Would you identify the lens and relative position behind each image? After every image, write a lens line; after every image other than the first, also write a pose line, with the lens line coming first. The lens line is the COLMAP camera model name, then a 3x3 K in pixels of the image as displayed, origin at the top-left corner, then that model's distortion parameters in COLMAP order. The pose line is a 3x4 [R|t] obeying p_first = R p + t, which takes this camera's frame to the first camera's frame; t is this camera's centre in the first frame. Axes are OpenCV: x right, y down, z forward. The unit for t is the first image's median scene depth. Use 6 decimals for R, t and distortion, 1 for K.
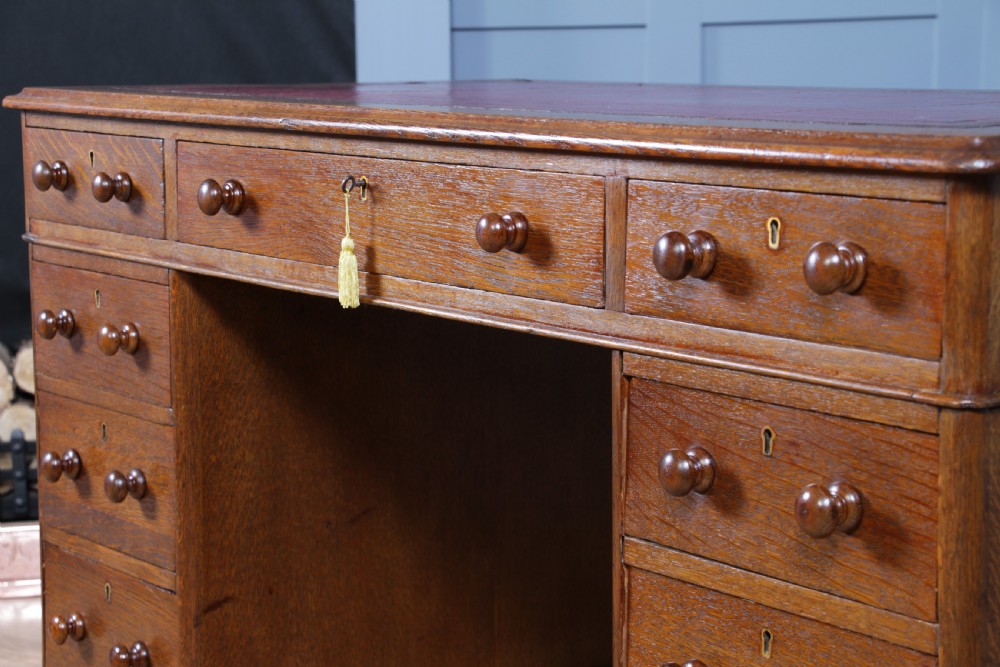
lens RADIAL K [[1908.9, 0, 499.5], [0, 1908.9, 333.3], [0, 0, 1]] dist [0.230955, 0.000000]
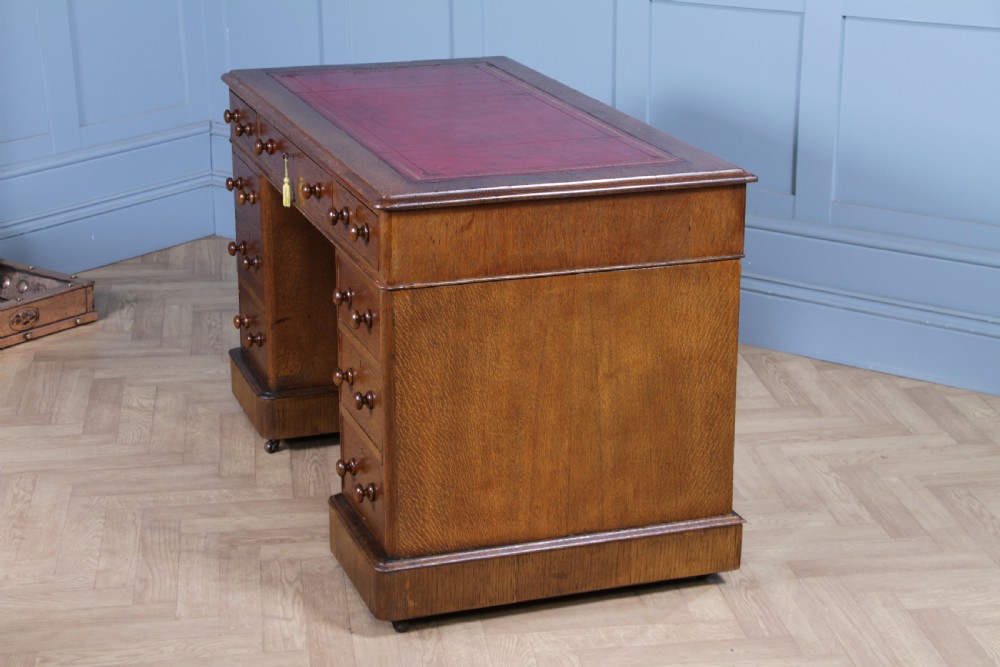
lens RADIAL K [[1908.9, 0, 506.7], [0, 1908.9, 327.0], [0, 0, 1]] dist [0.230955, 0.000000]
pose [[0.933037, 0.101033, -0.345302, 0.862338], [-0.039922, 0.982908, 0.179717, -0.260519], [0.357558, -0.153898, 0.921123, -0.949115]]
